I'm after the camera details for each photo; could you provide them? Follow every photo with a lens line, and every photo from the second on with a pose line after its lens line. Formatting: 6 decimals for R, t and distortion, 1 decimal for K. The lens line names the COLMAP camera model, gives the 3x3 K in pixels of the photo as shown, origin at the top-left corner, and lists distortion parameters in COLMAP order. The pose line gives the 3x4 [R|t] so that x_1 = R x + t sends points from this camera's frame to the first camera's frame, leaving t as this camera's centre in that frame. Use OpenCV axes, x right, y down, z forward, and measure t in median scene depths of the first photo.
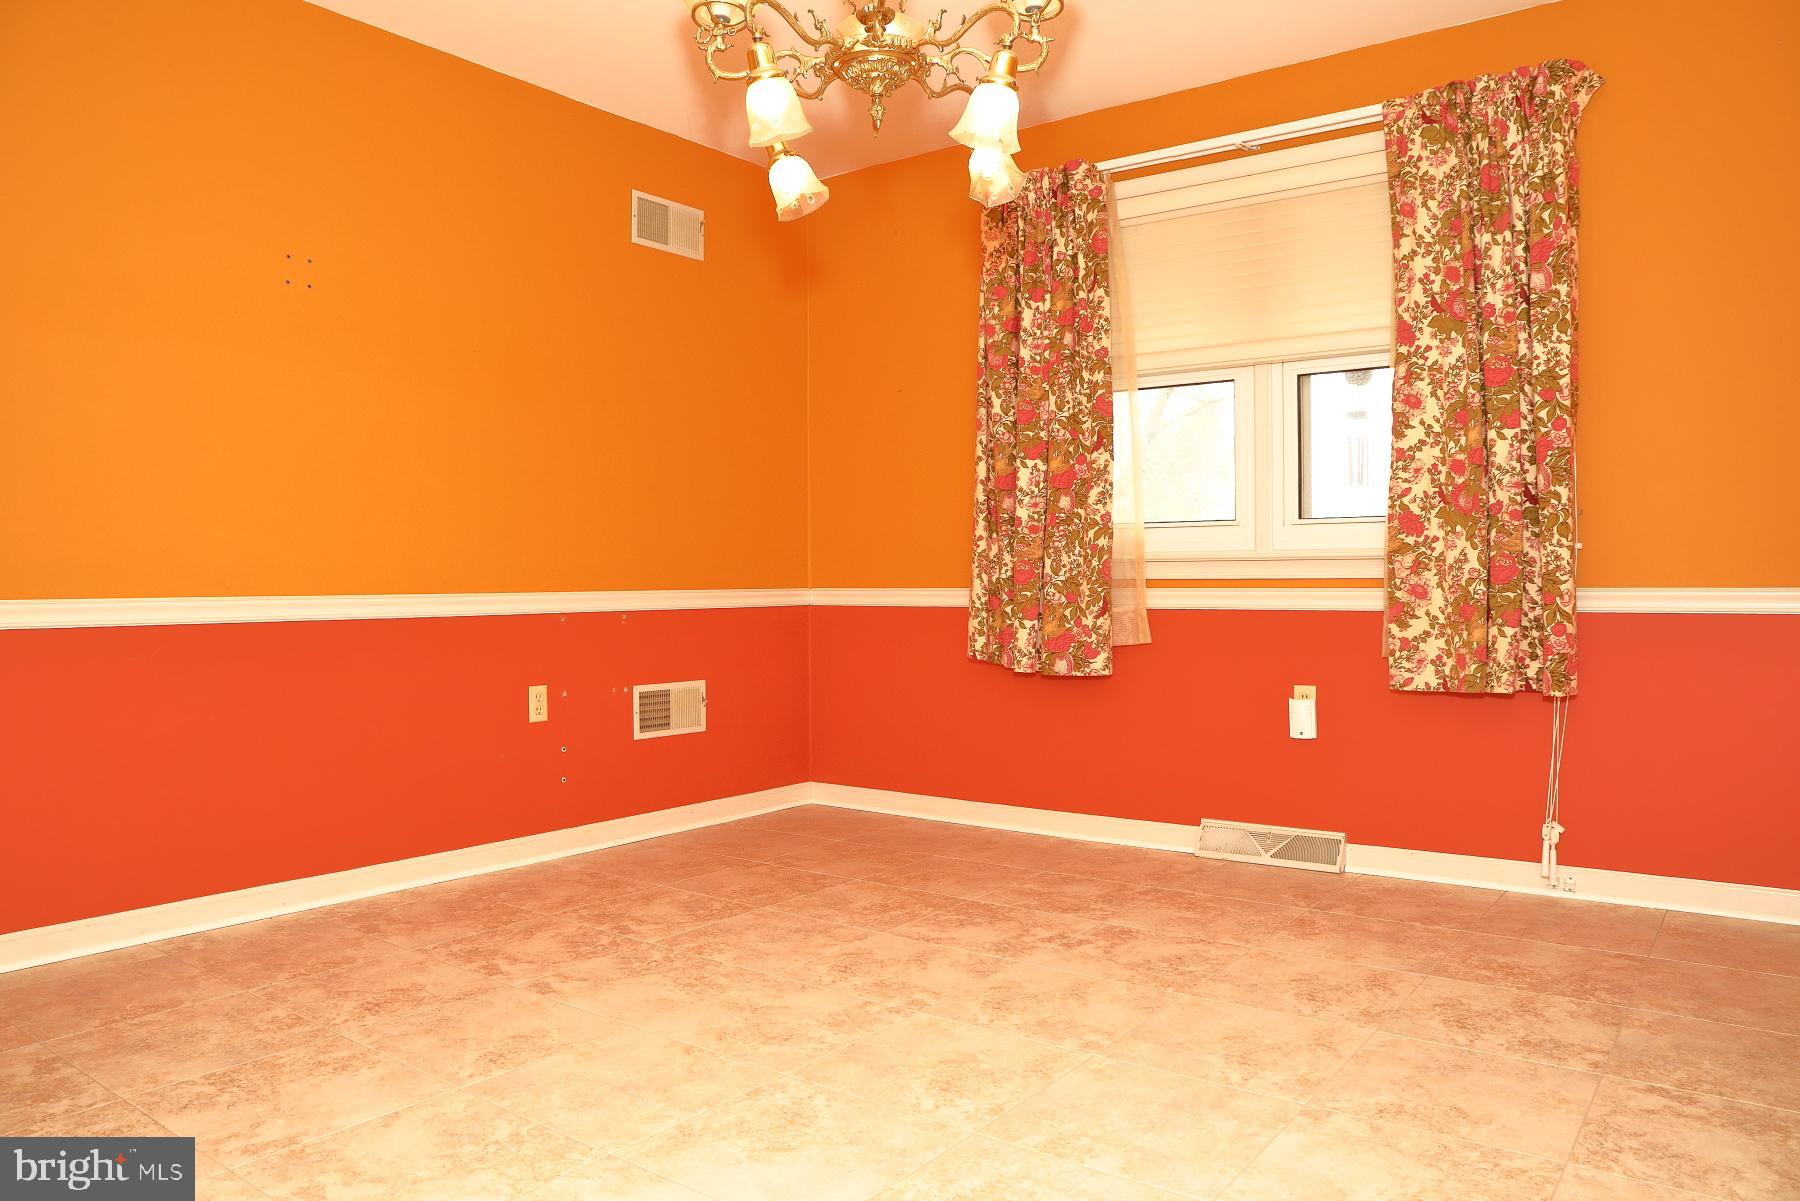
lens RADIAL K [[1226.8, 0, 896.9], [0, 1226.8, 605.2], [0, 0, 1]] dist [-0.116867, 0.066403]
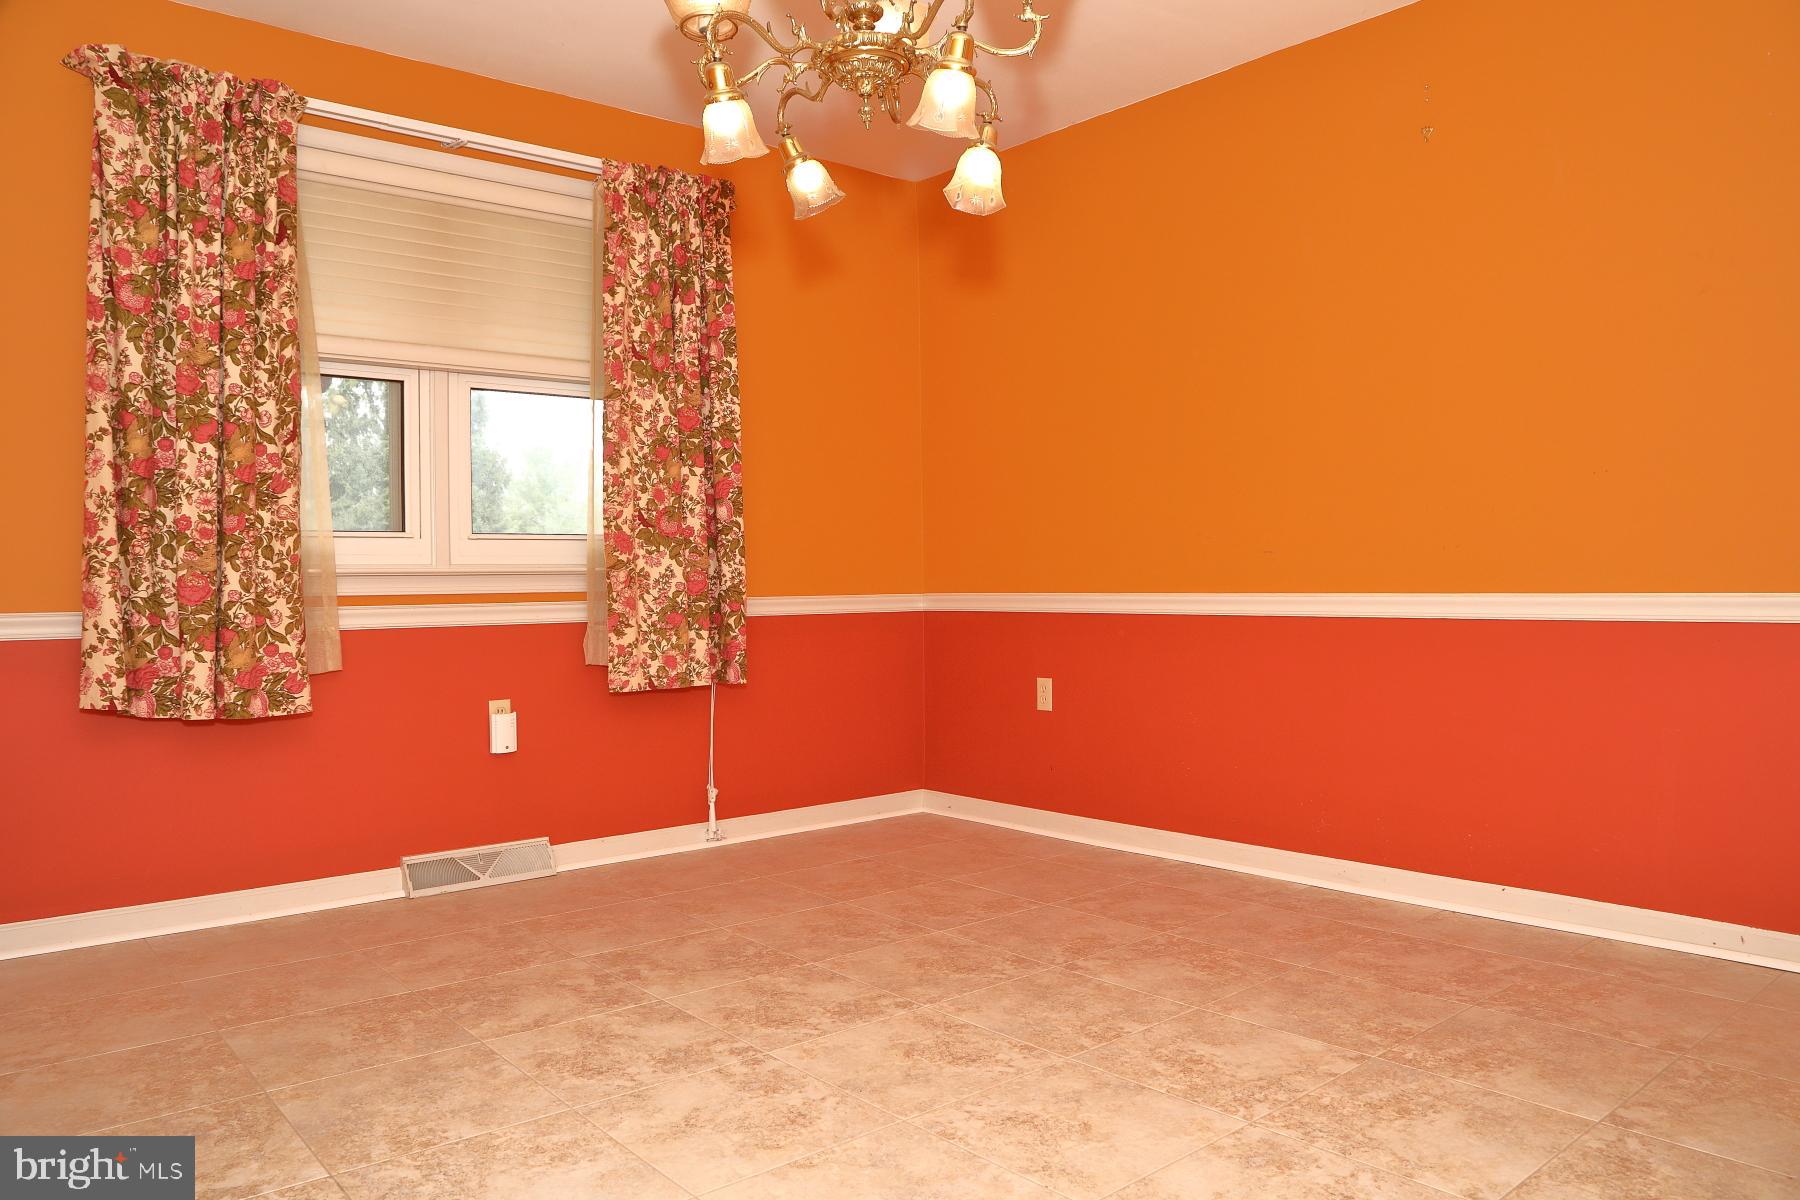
lens RADIAL K [[1226.8, 0, 896.9], [0, 1226.8, 604.7], [0, 0, 1]] dist [-0.116867, 0.066403]
pose [[0.244922, -0.010601, 0.969485, -0.608334], [0.035818, 0.999357, 0.001879, -0.003262], [-0.968881, 0.034264, 0.245144, 0.477559]]
